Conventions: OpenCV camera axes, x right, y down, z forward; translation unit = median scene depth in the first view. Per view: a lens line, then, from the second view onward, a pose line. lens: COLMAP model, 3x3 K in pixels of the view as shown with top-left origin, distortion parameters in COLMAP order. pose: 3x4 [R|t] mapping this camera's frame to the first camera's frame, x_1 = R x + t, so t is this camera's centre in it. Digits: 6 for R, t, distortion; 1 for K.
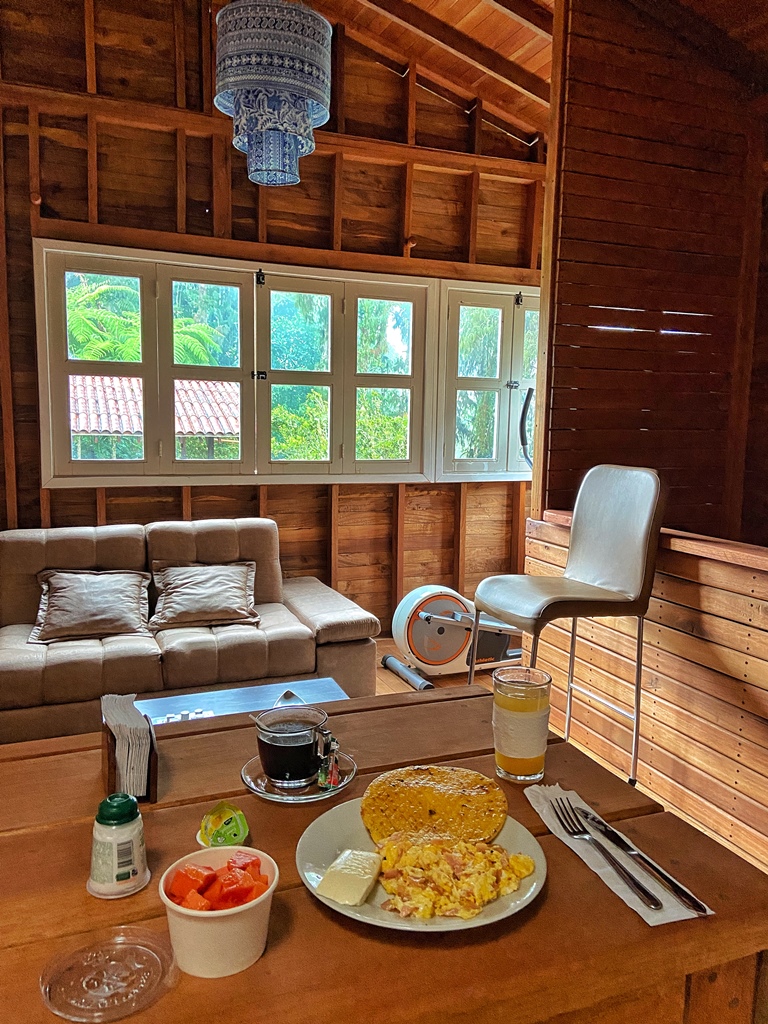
lens RADIAL K [[779.6, 0, 384.4], [0, 779.6, 513.4], [0, 0, 1]] dist [0.082162, -0.089356]
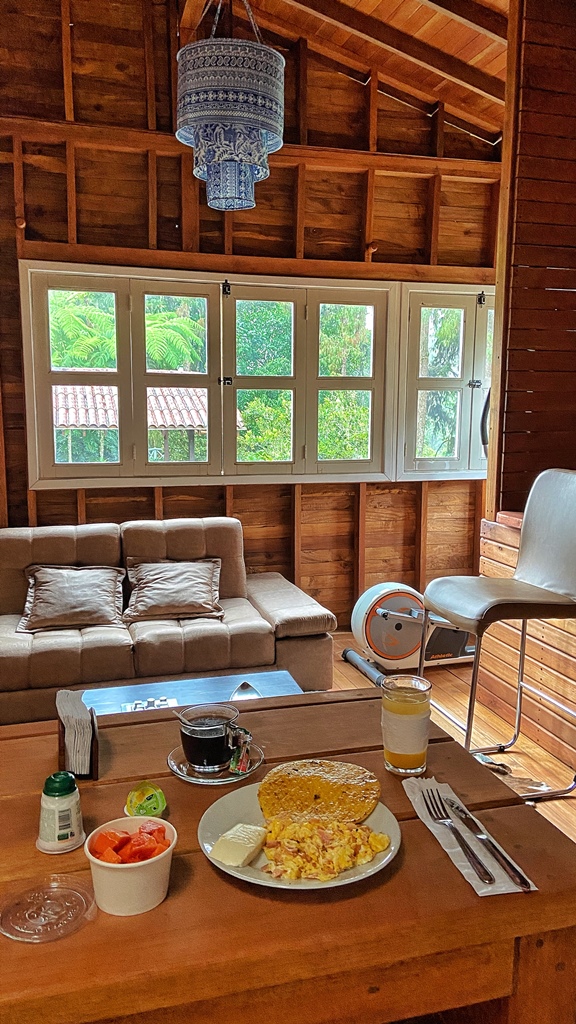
lens RADIAL K [[807.2, 0, 296.1], [0, 807.2, 508.2], [0, 0, 1]] dist [0.062020, -0.028459]
pose [[0.994180, 0.001545, -0.107724, 0.055738], [0.000598, 0.999803, 0.019853, -0.029241], [0.107733, -0.019802, 0.993983, -0.078090]]
